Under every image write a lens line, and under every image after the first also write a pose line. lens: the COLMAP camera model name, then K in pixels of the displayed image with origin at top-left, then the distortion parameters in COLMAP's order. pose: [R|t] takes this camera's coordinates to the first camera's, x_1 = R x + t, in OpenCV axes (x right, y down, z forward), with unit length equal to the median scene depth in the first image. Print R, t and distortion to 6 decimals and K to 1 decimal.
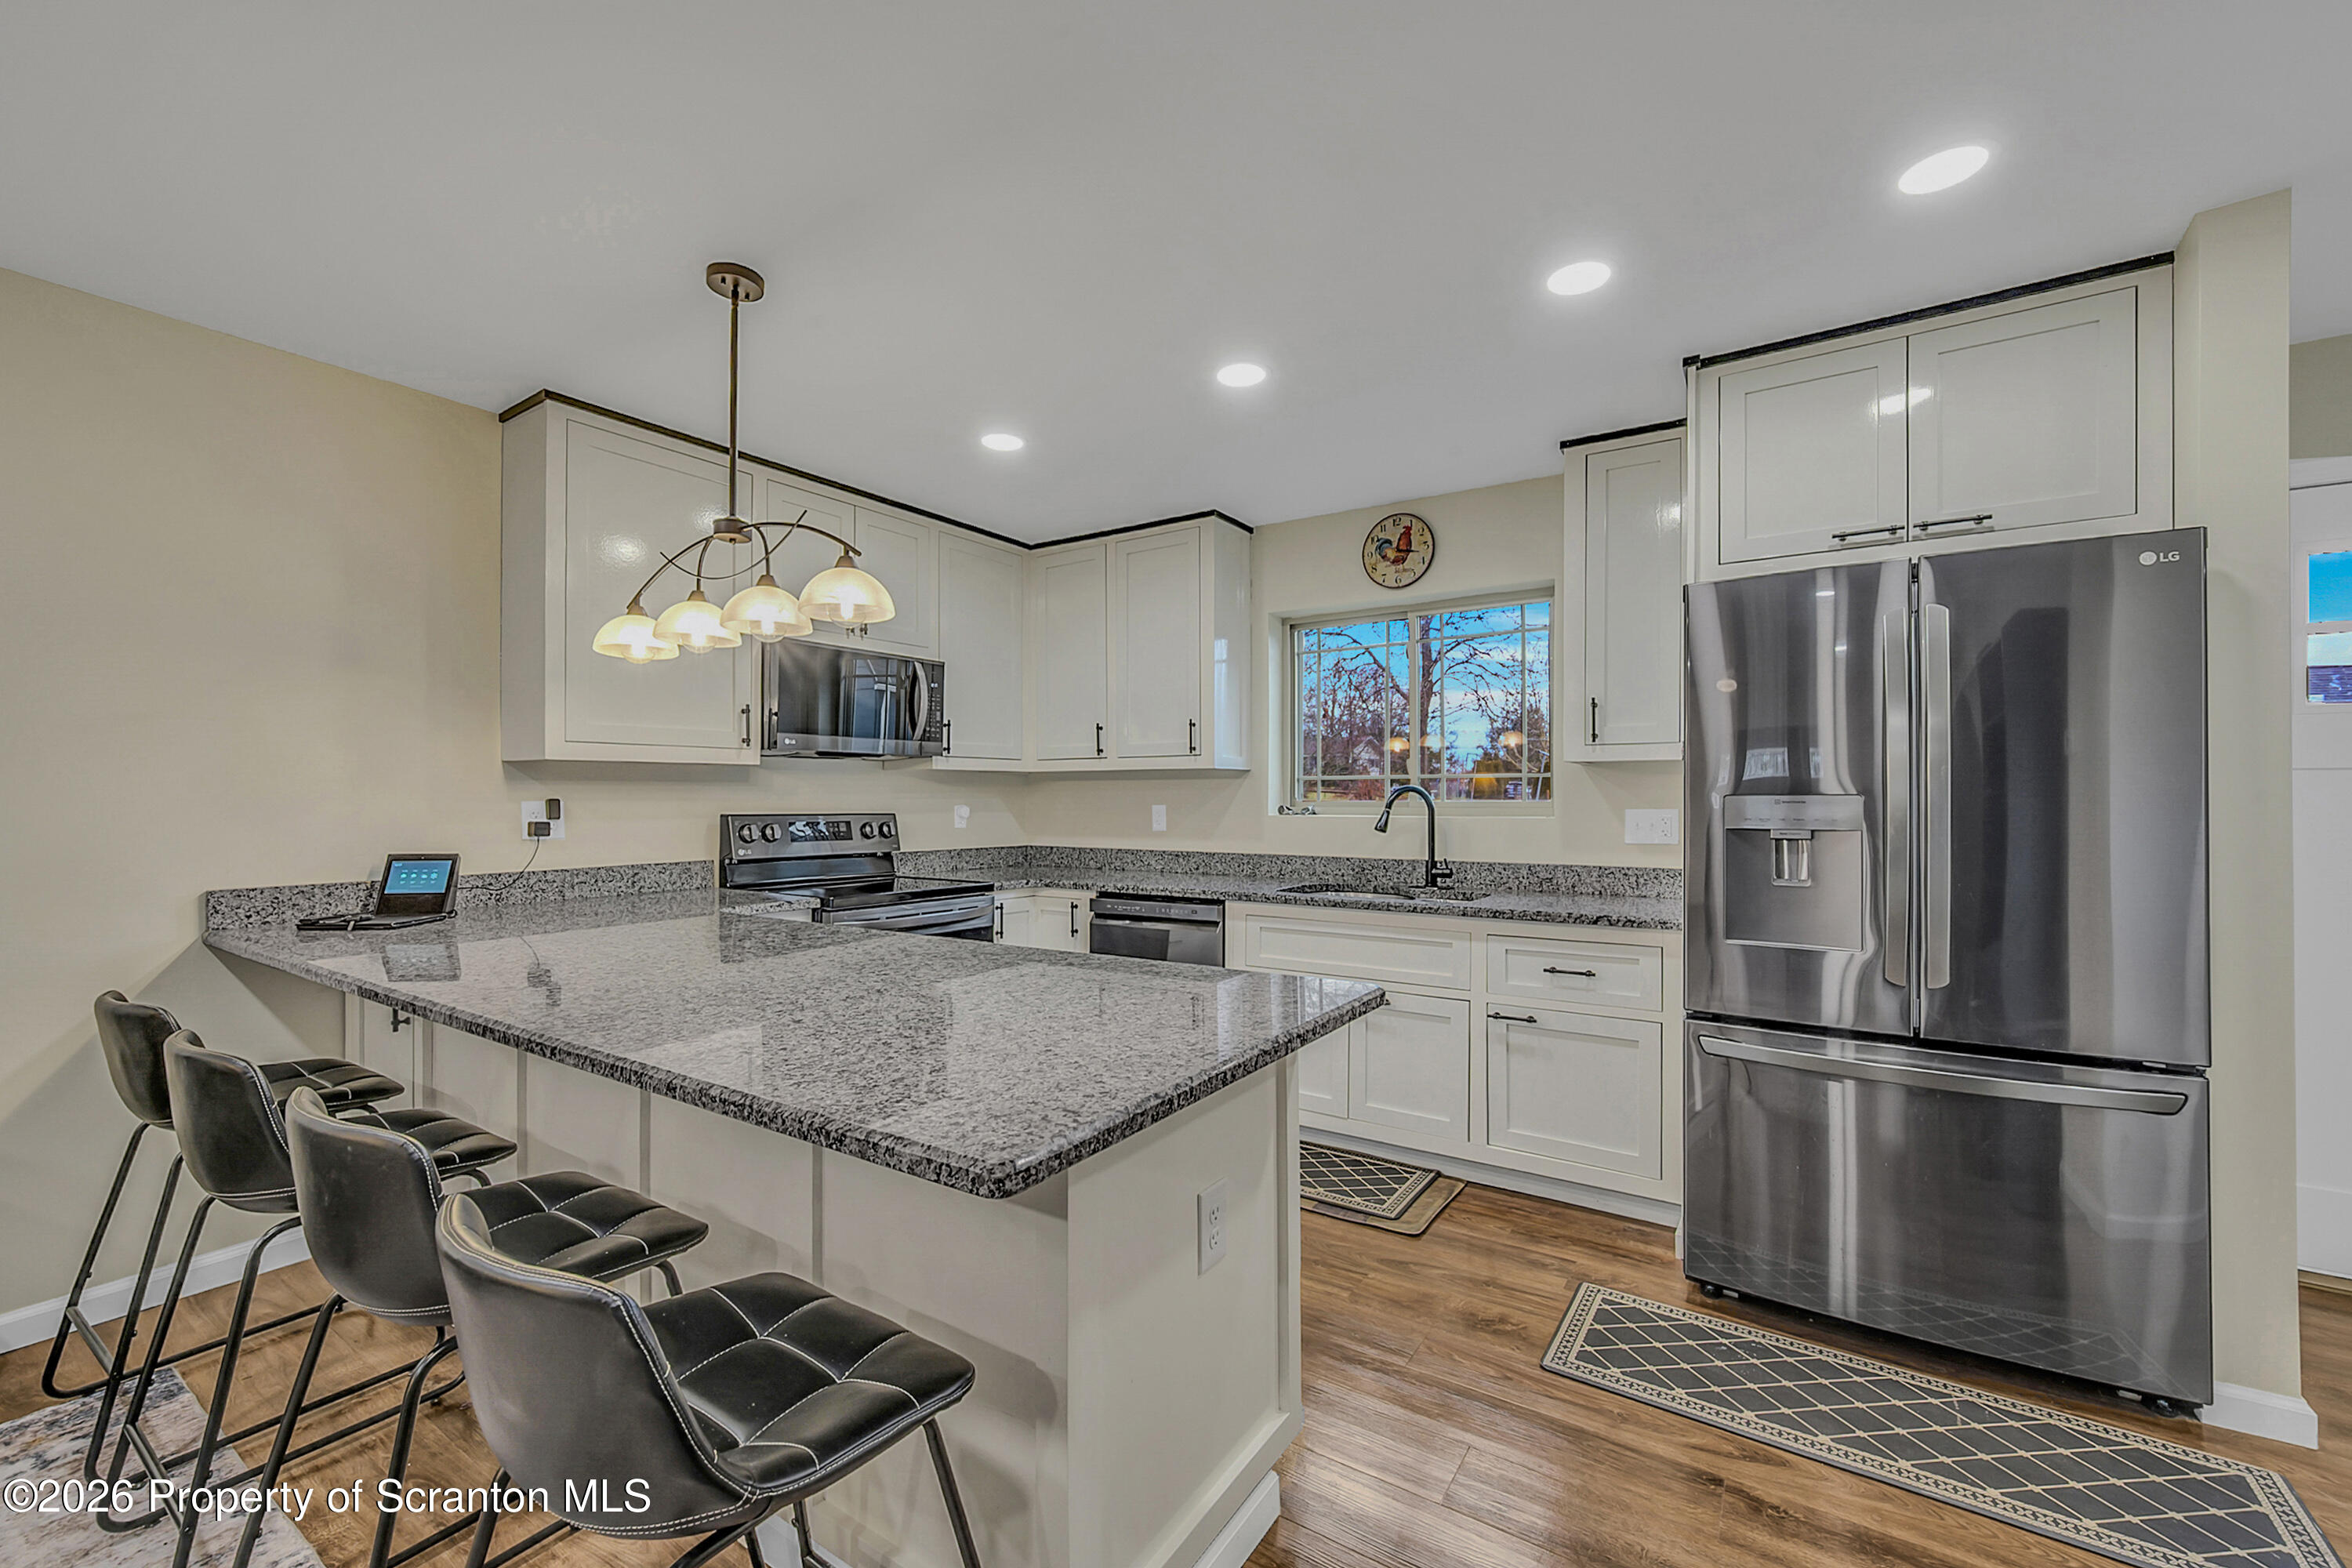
lens RADIAL K [[940.5, 0, 1169.7], [0, 940.5, 802.0], [0, 0, 1]] dist [0.000066, 0.000241]
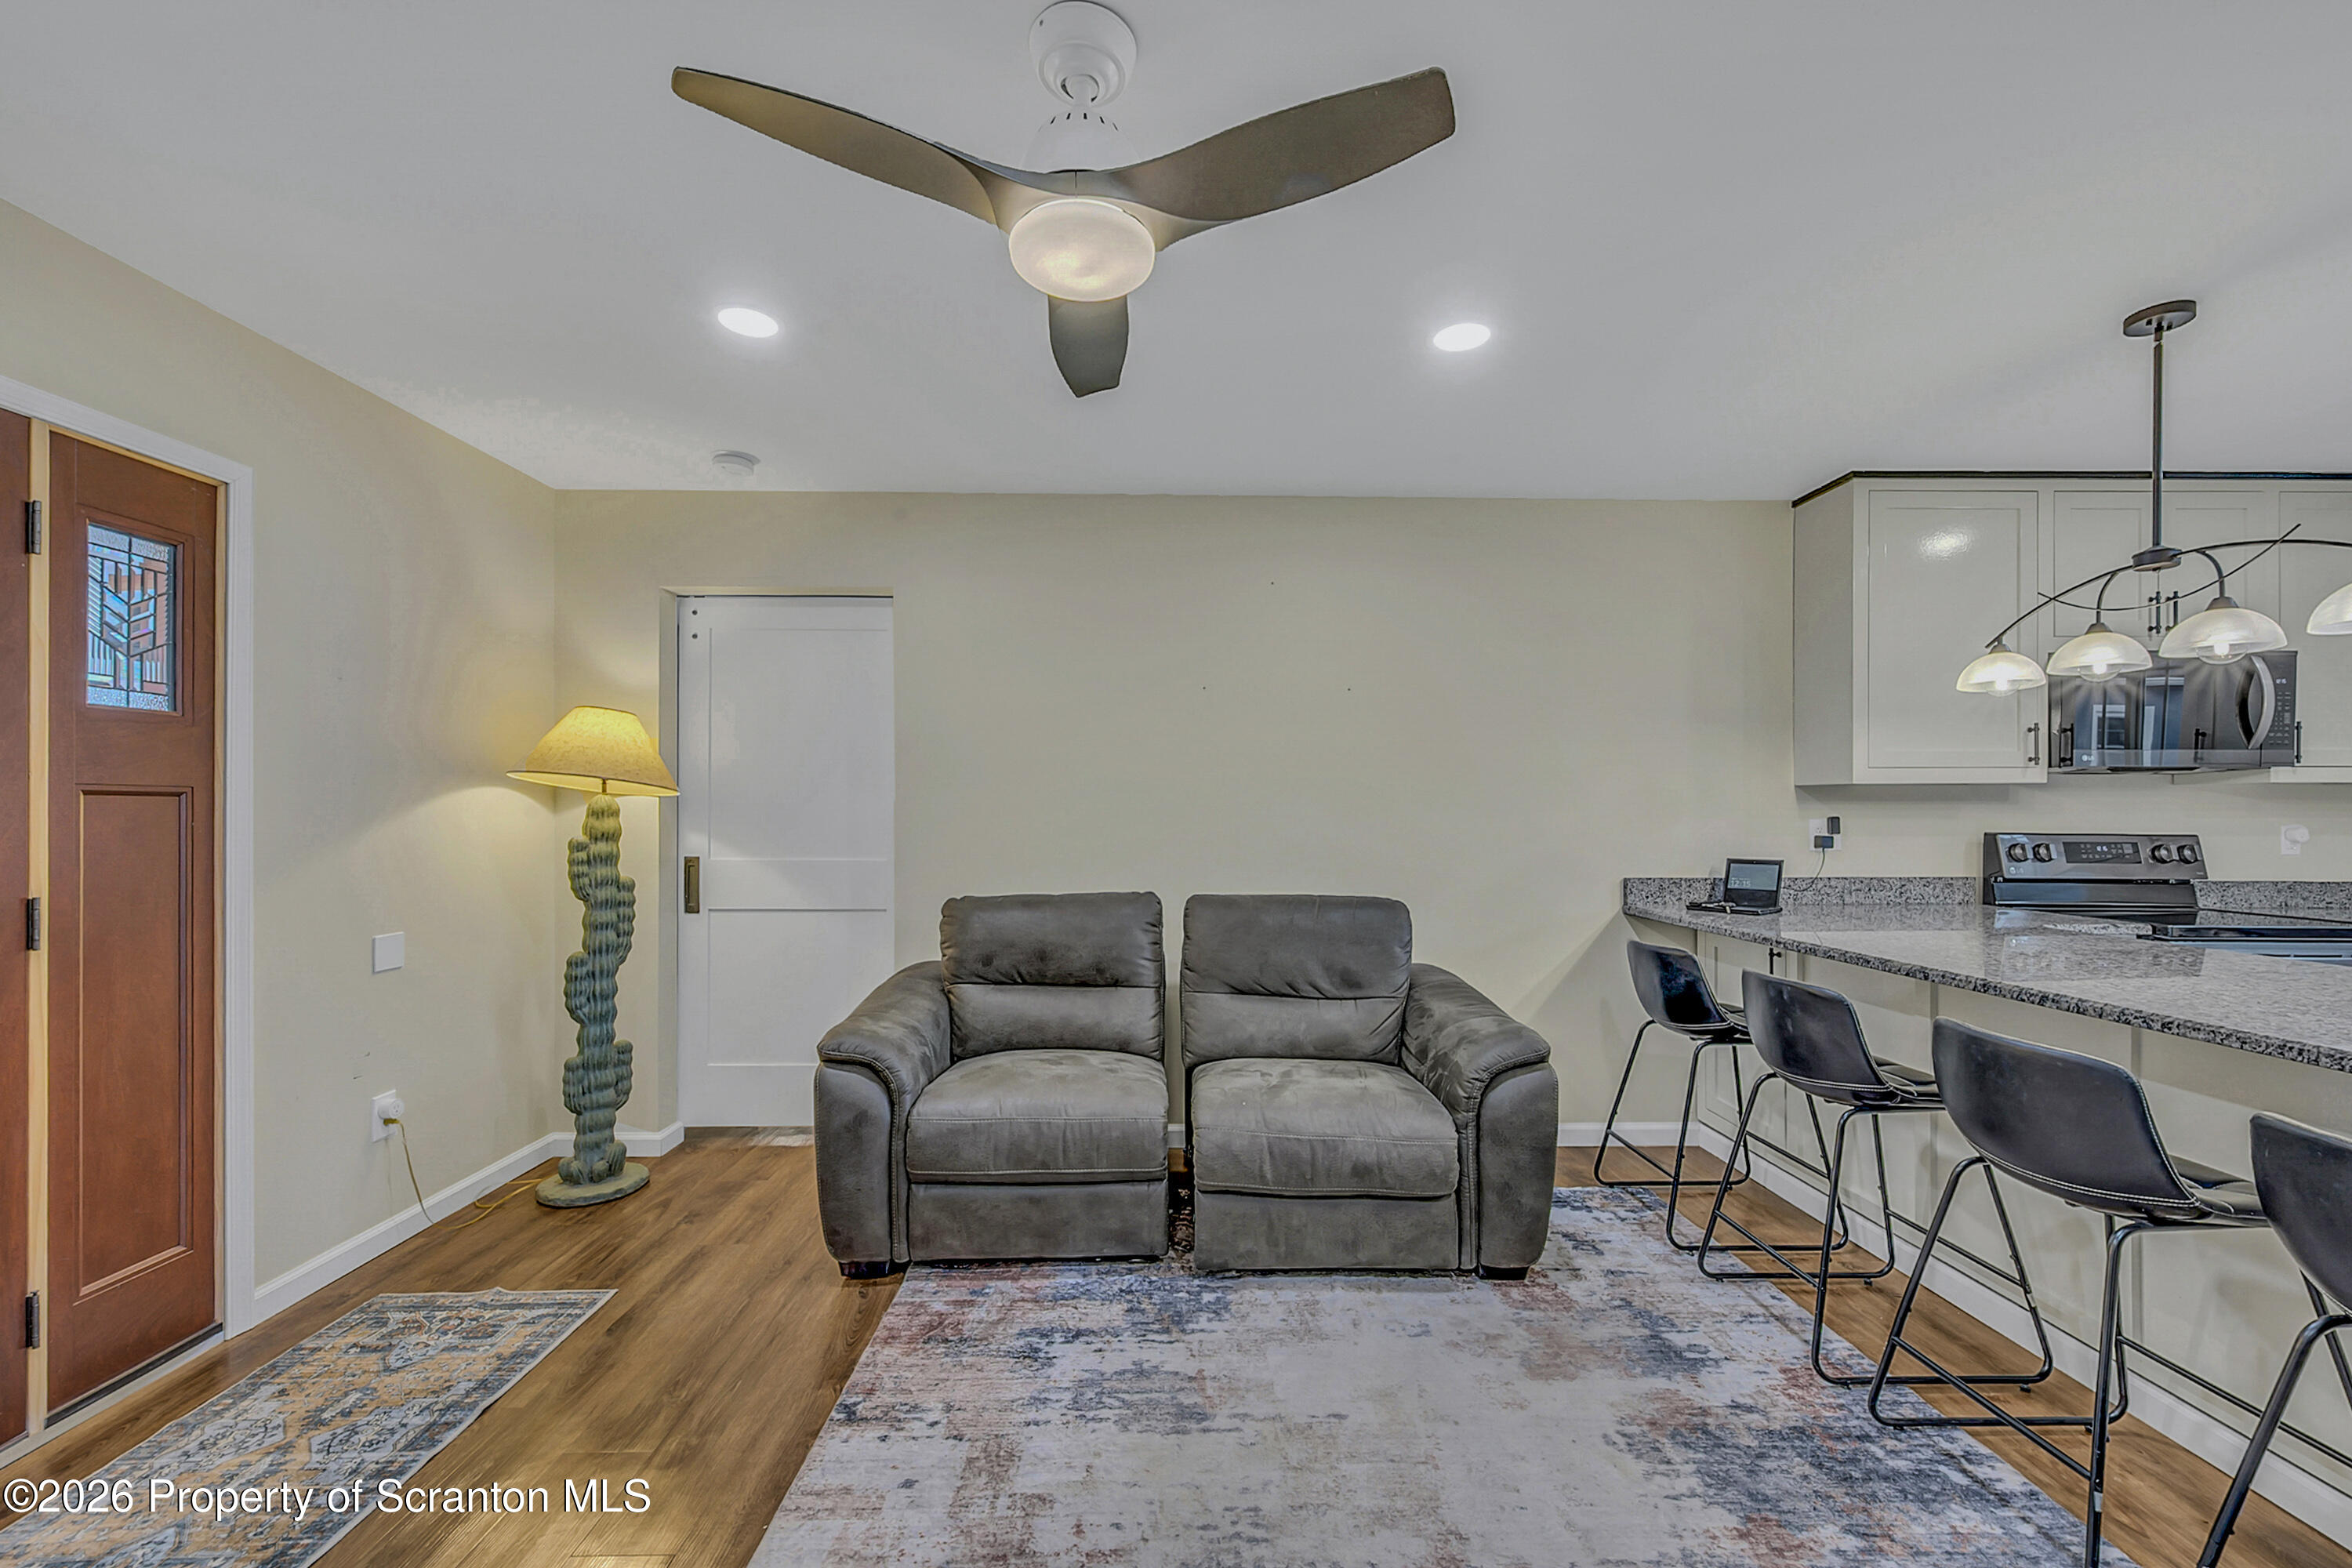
lens RADIAL K [[940.5, 0, 1169.7], [0, 940.5, 802.0], [0, 0, 1]] dist [0.000066, 0.000241]
pose [[0.585034, -0.004385, -0.810997, -0.168736], [-0.006753, 0.999924, -0.010277, -0.003225], [0.810981, 0.011489, 0.584960, -0.308364]]
